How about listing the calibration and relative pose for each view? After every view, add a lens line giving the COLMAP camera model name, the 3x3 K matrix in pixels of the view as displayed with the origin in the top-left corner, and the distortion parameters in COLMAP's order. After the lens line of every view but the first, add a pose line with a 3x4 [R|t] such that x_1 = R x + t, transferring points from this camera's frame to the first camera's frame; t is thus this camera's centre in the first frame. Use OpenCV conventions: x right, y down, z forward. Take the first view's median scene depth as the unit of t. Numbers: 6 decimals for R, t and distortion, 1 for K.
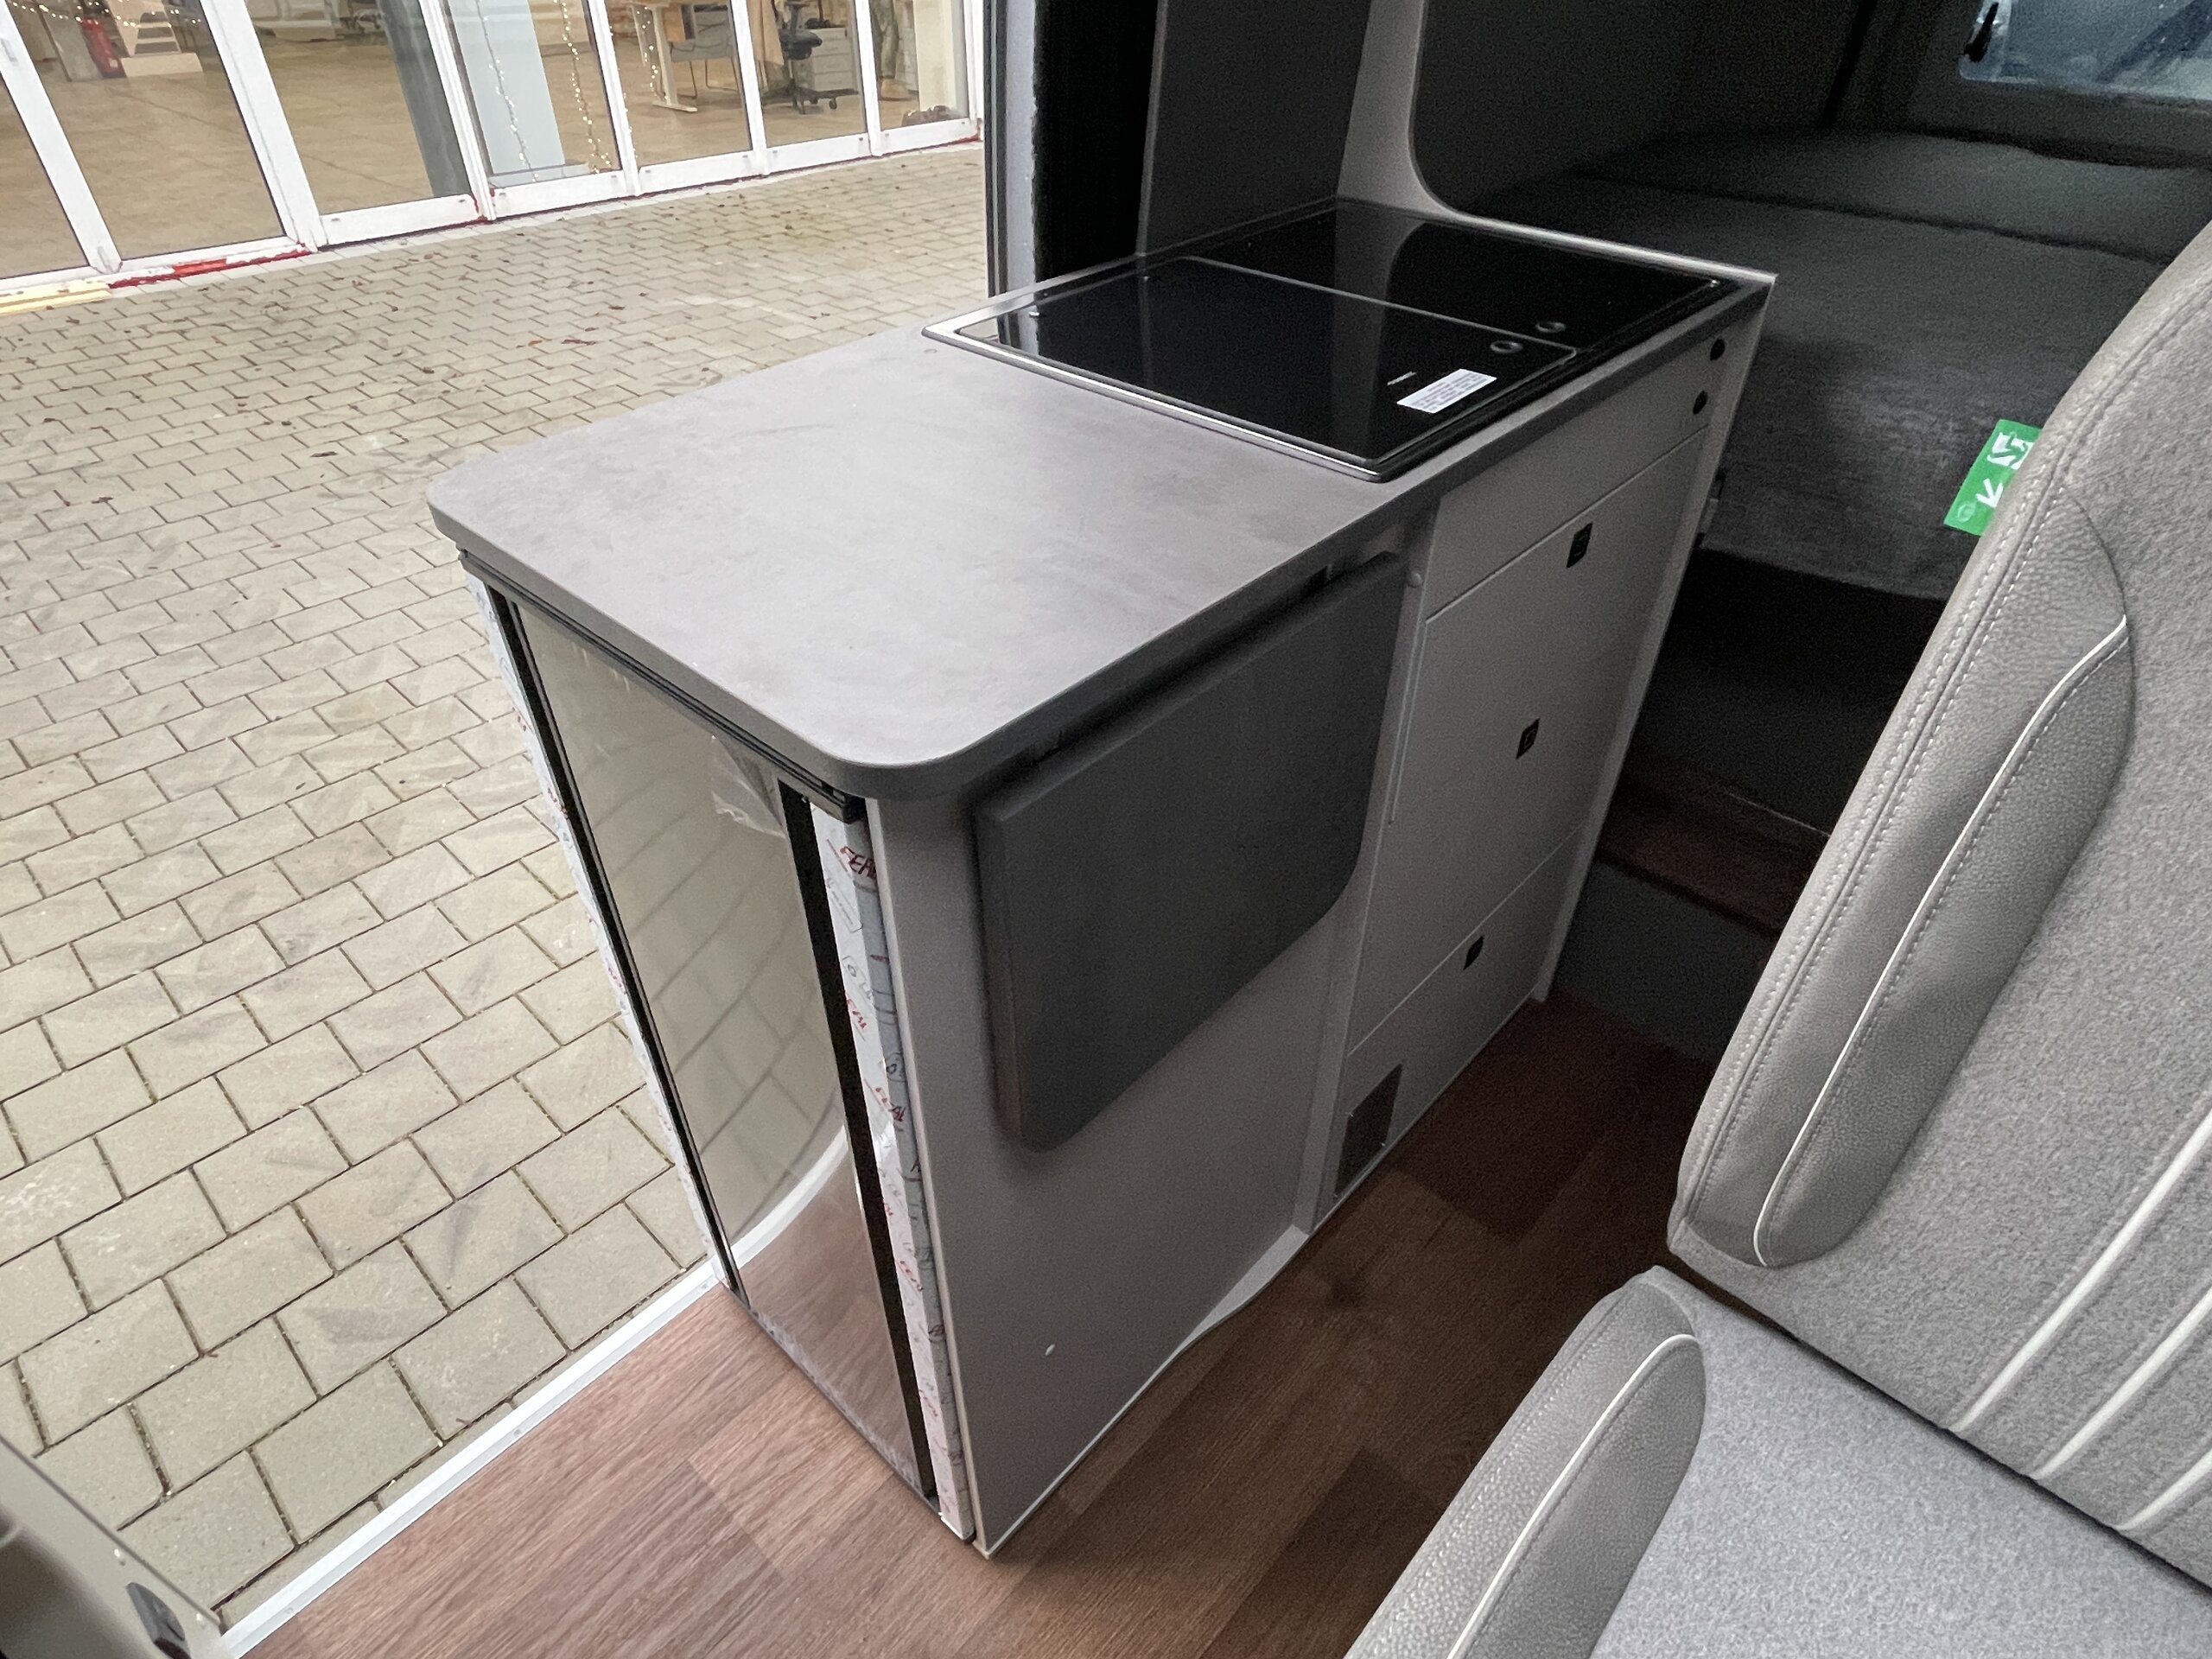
lens RADIAL K [[1259.7, 0, 1095.3], [0, 1259.7, 830.1], [0, 0, 1]] dist [-0.024672, 0.019933]
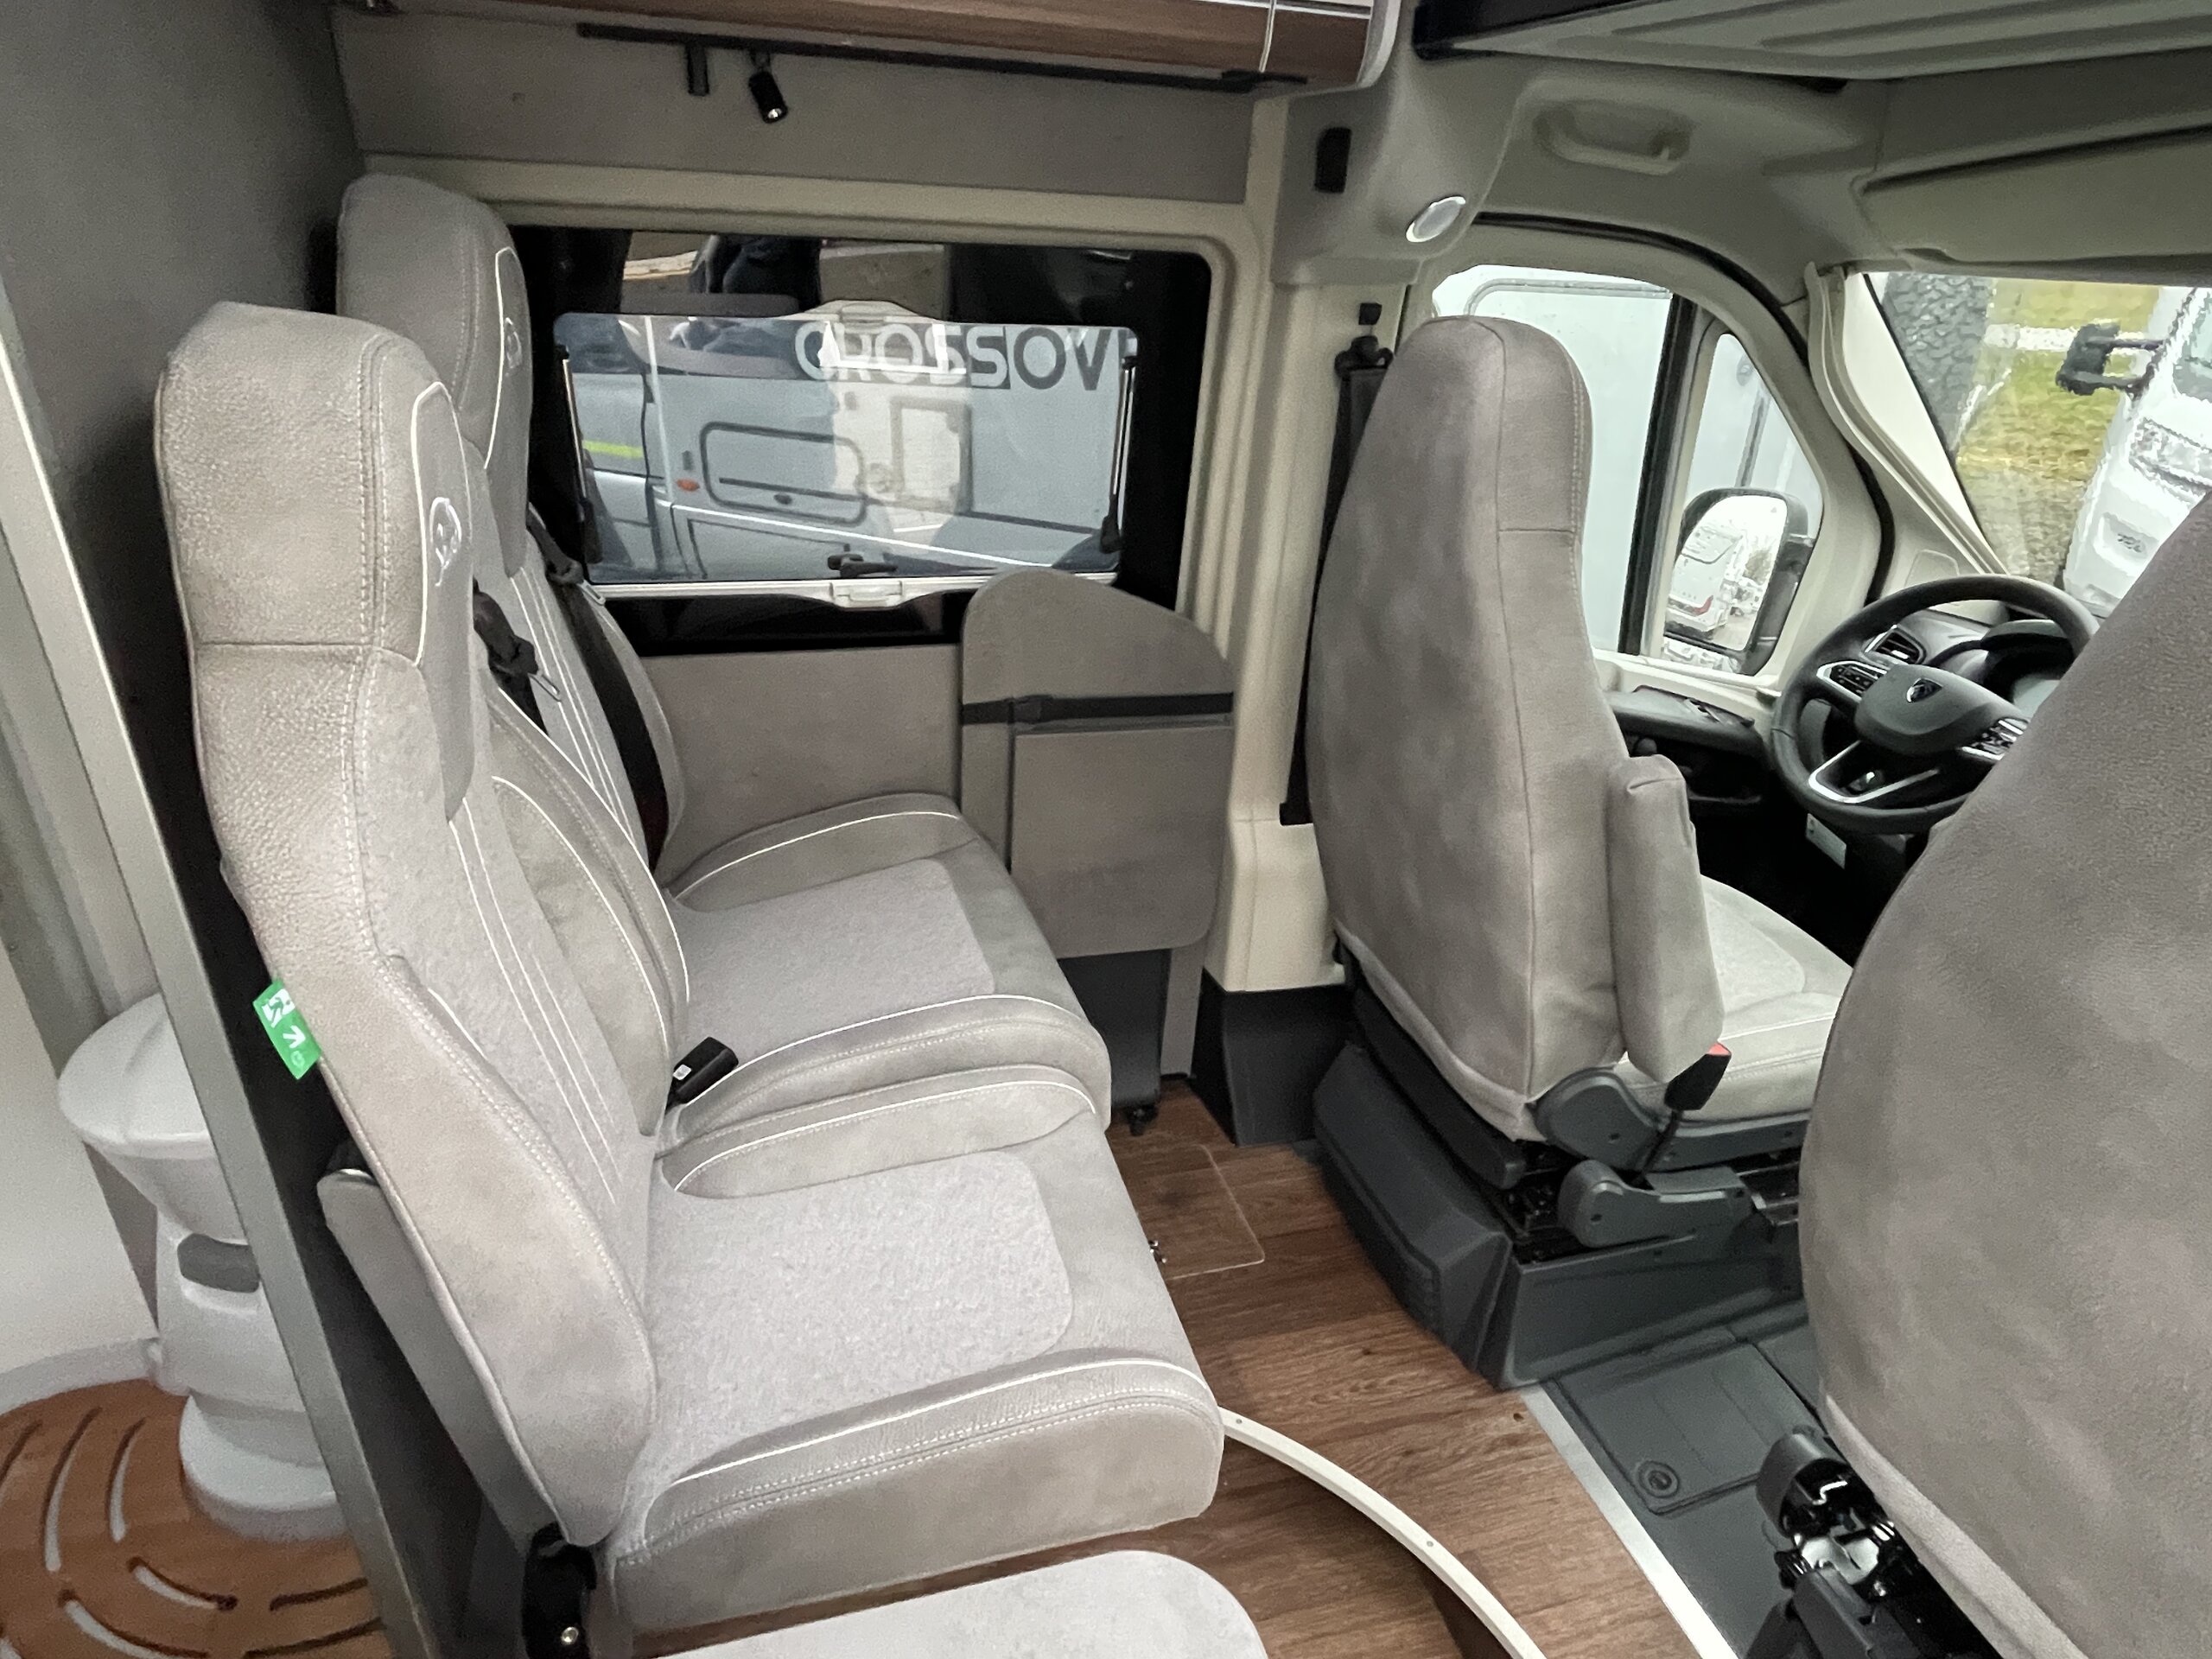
lens RADIAL K [[1247.3, 0, 1106.0], [0, 1247.3, 829.5], [0, 0, 1]] dist [0.007822, -0.019294]
pose [[-0.856012, -0.257418, 0.448308, -0.038601], [0.289570, 0.479630, 0.828314, -0.113600], [-0.428245, 0.838863, -0.336028, 0.095528]]
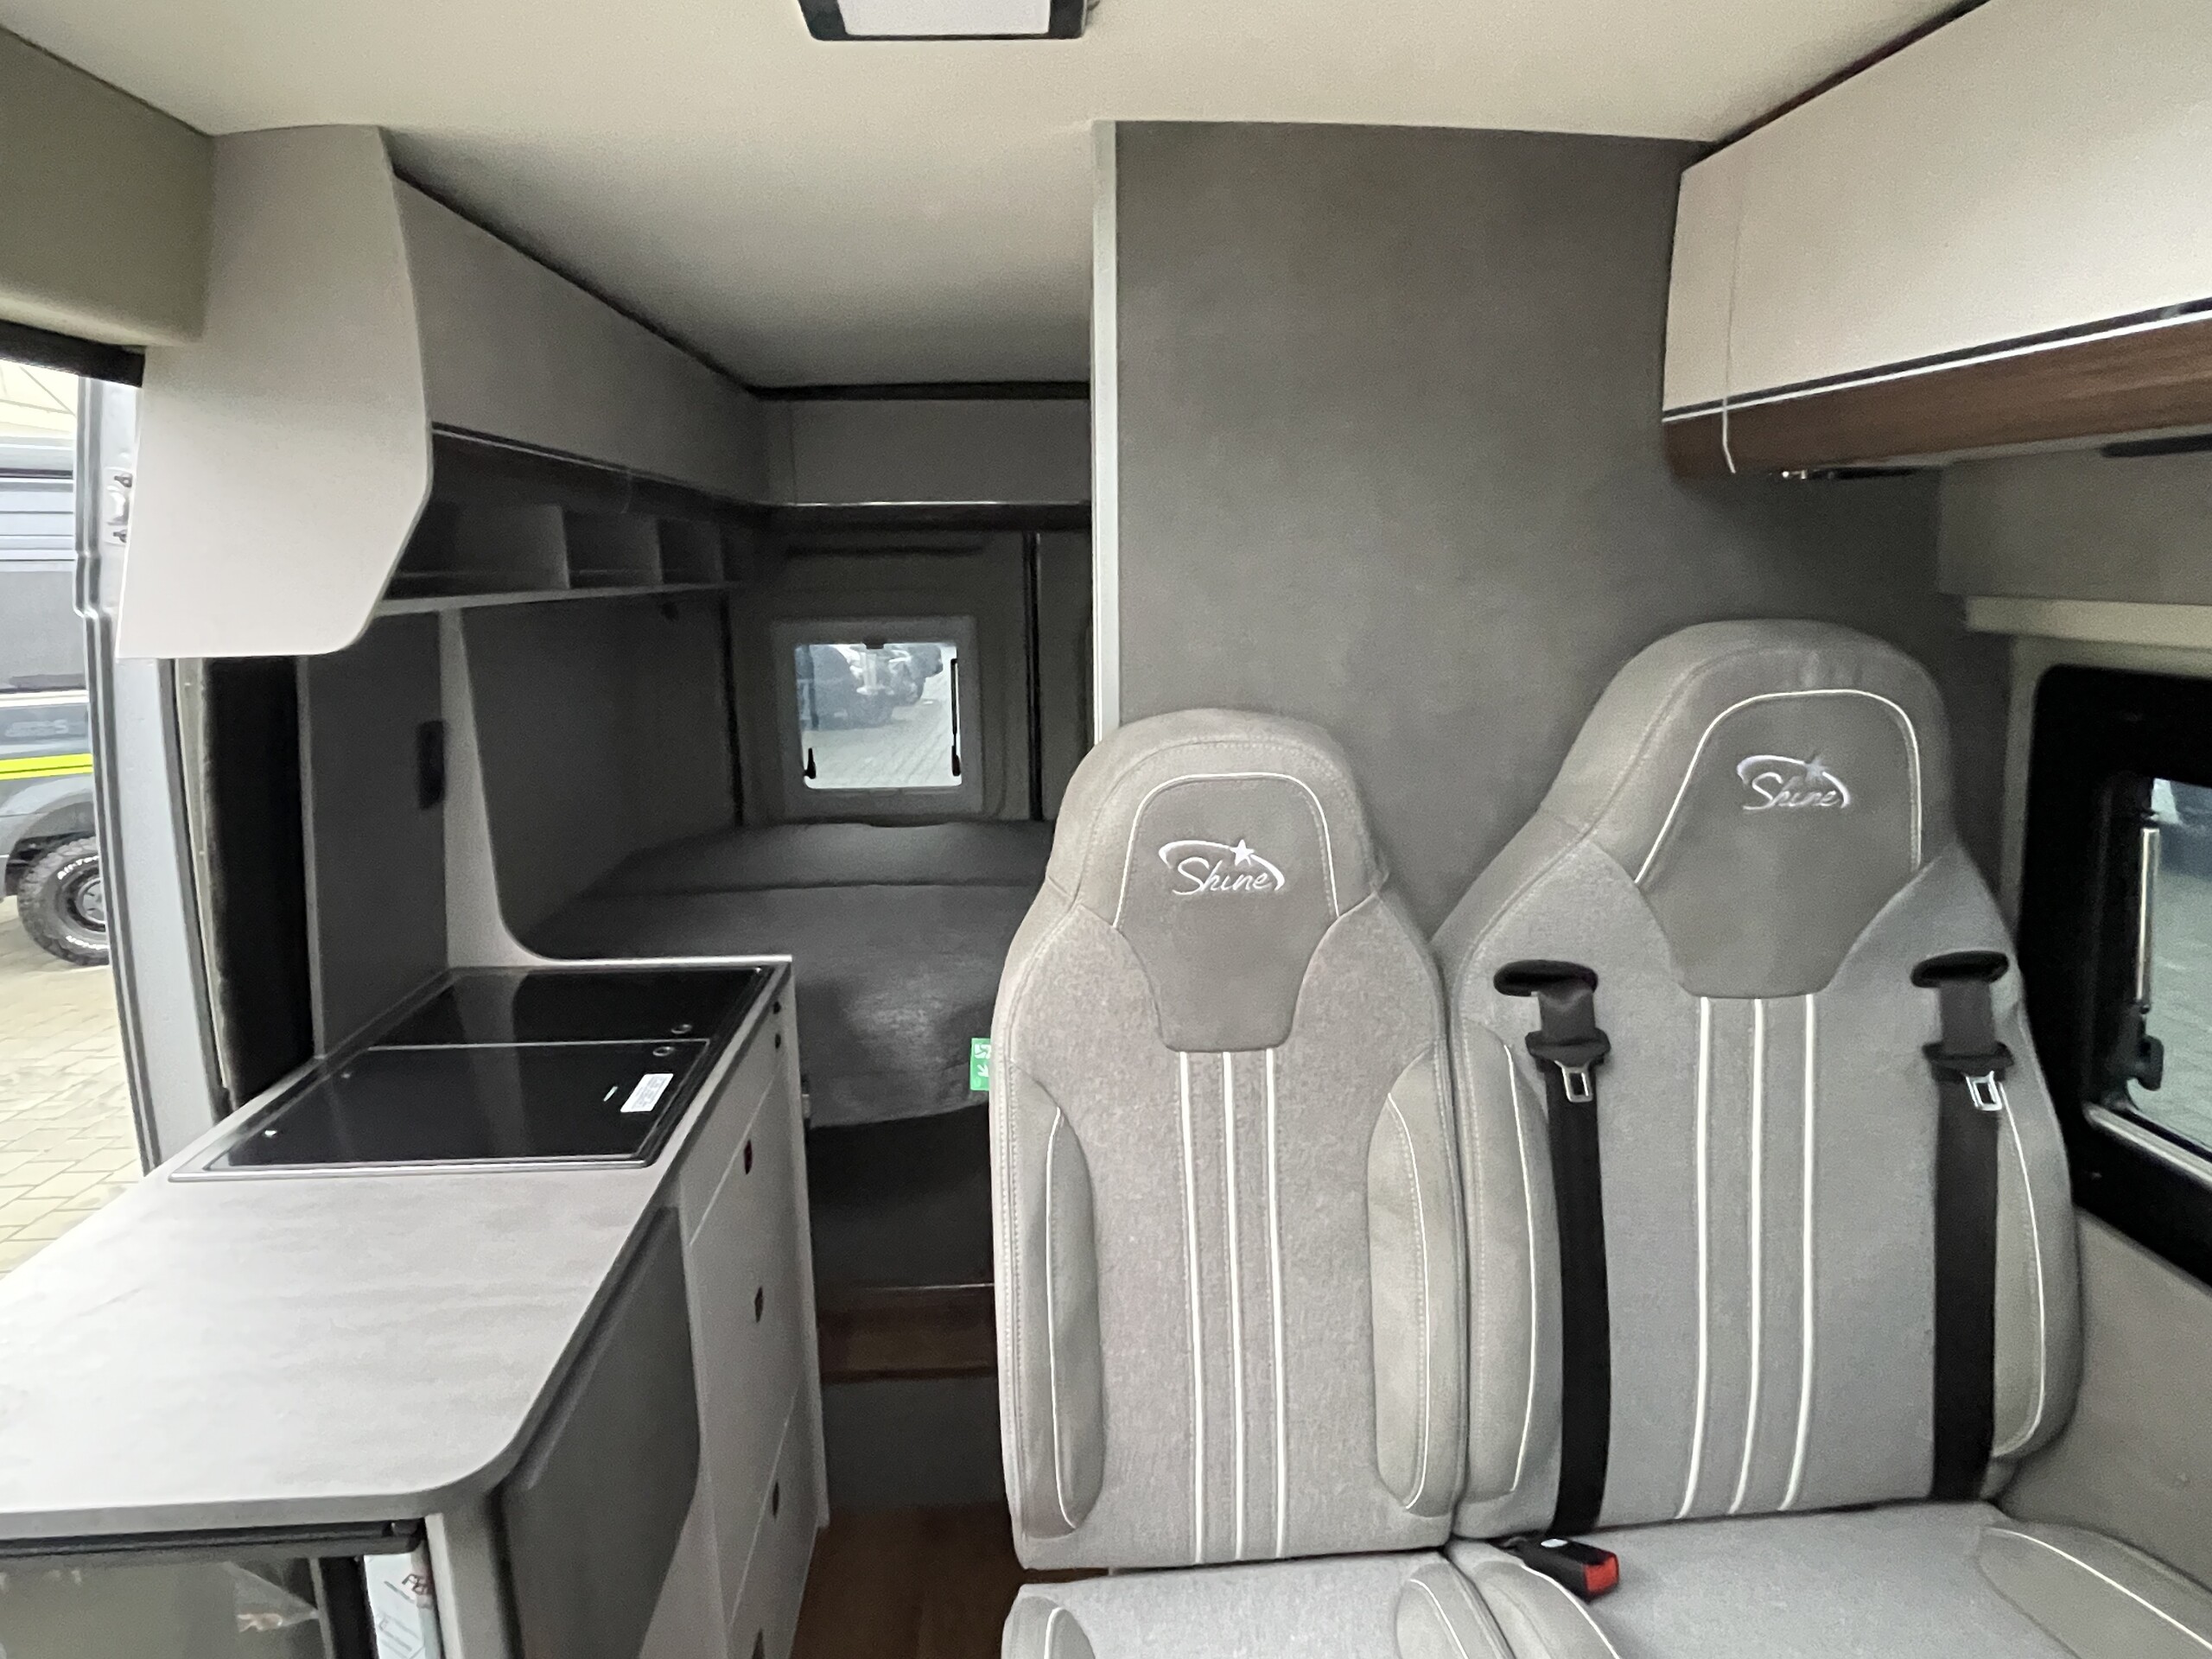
lens RADIAL K [[1244.0, 0, 1098.5], [0, 1244.0, 841.8], [0, 0, 1]] dist [0.000129, -0.023366]
pose [[0.693217, -0.162519, 0.702167, -0.056386], [0.458763, 0.850890, -0.255974, 0.002409], [-0.555866, 0.499574, 0.664409, -0.069780]]
